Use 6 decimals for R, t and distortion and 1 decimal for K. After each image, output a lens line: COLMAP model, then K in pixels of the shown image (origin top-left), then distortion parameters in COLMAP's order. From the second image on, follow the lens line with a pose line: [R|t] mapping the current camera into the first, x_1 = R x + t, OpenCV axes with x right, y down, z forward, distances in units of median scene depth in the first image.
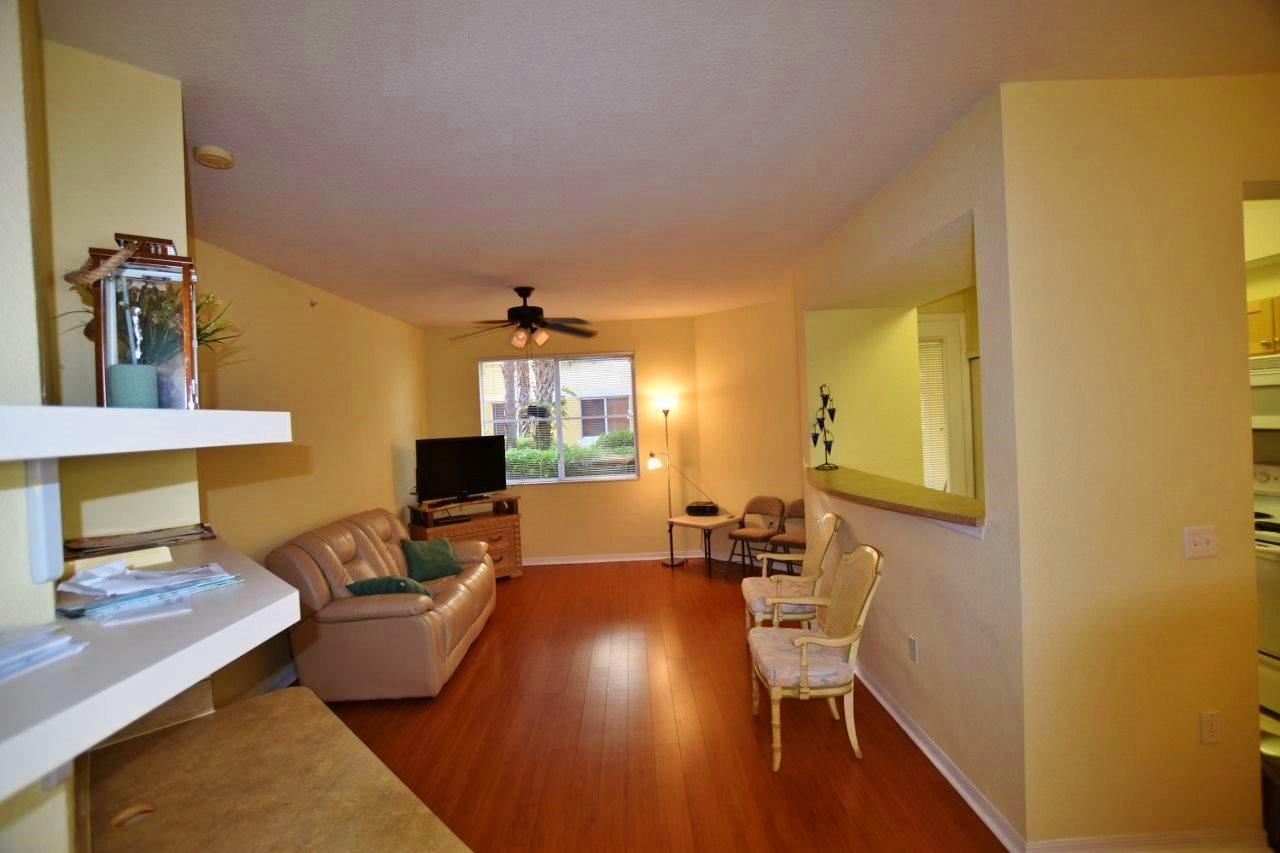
lens RADIAL K [[564.5, 0, 639.7], [0, 564.5, 424.9], [0, 0, 1]] dist [-0.027059, 0.002806]
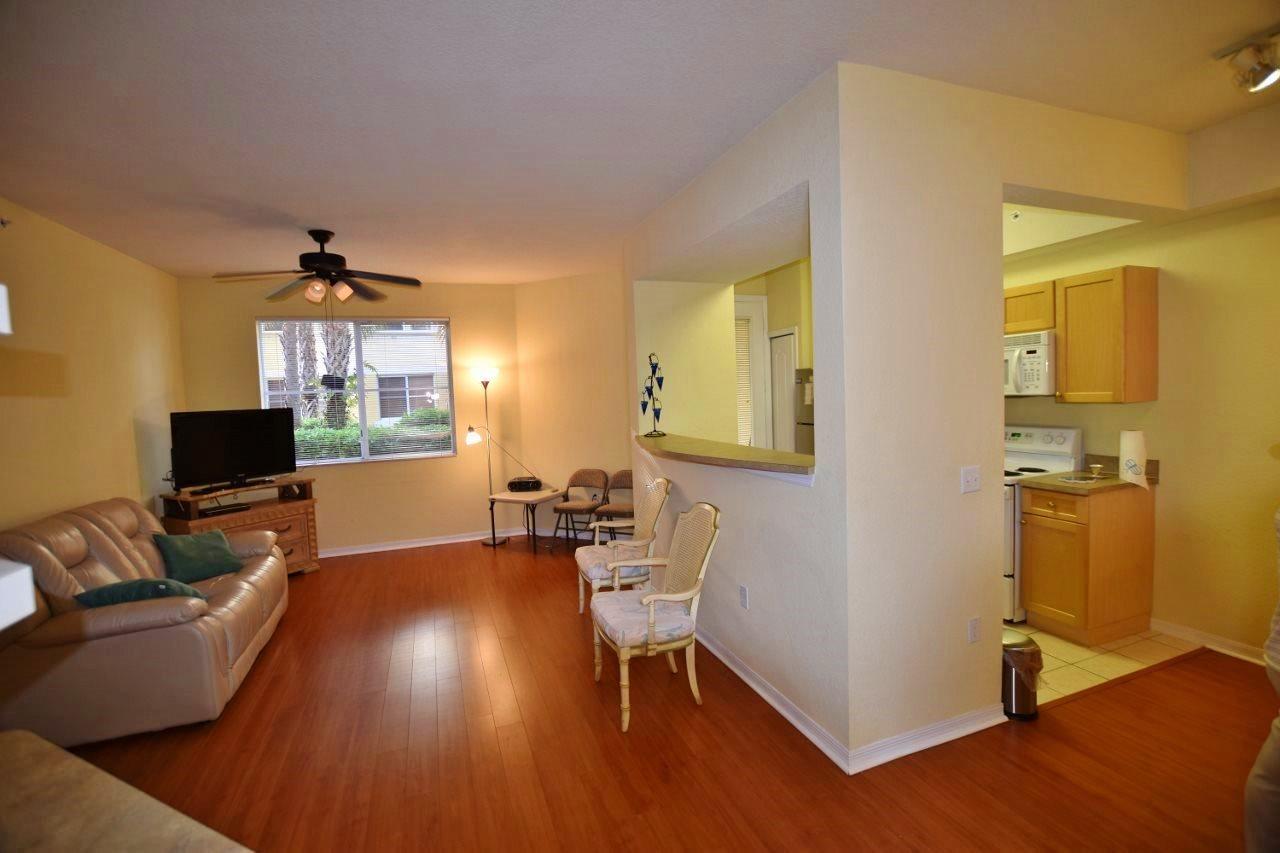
lens RADIAL K [[564.5, 0, 642.9], [0, 564.5, 422.0], [0, 0, 1]] dist [-0.027059, 0.002806]
pose [[0.943520, -0.009712, 0.331172, -0.028955], [-0.000117, 0.999560, 0.029647, 0.021266], [-0.331314, -0.028011, 0.943104, 0.033882]]
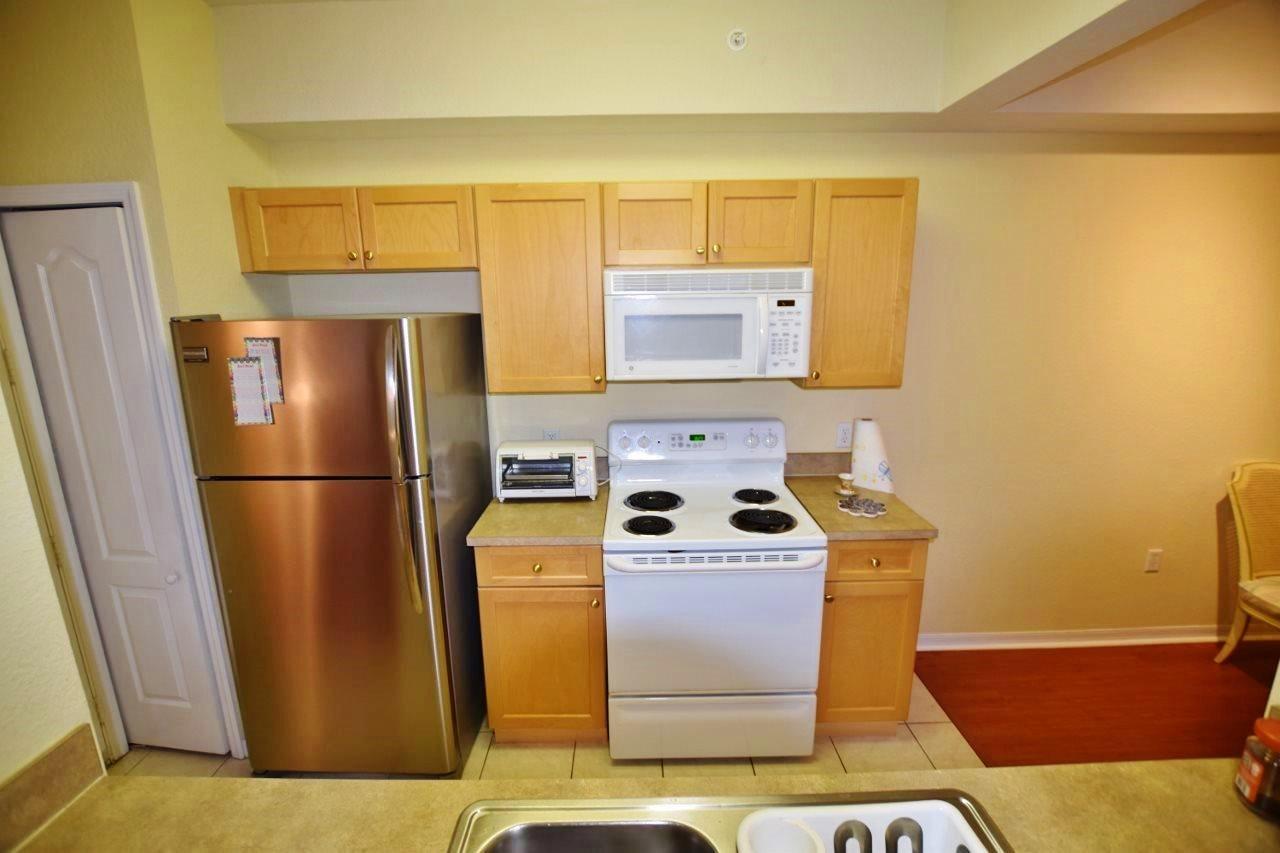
lens RADIAL K [[564.5, 0, 634.0], [0, 564.5, 421.4], [0, 0, 1]] dist [-0.027059, 0.002806]
pose [[0.009766, -0.179049, 0.983792, 0.342456], [0.025813, 0.983556, 0.178750, -0.056713], [-0.999619, 0.023649, 0.014227, 0.836945]]
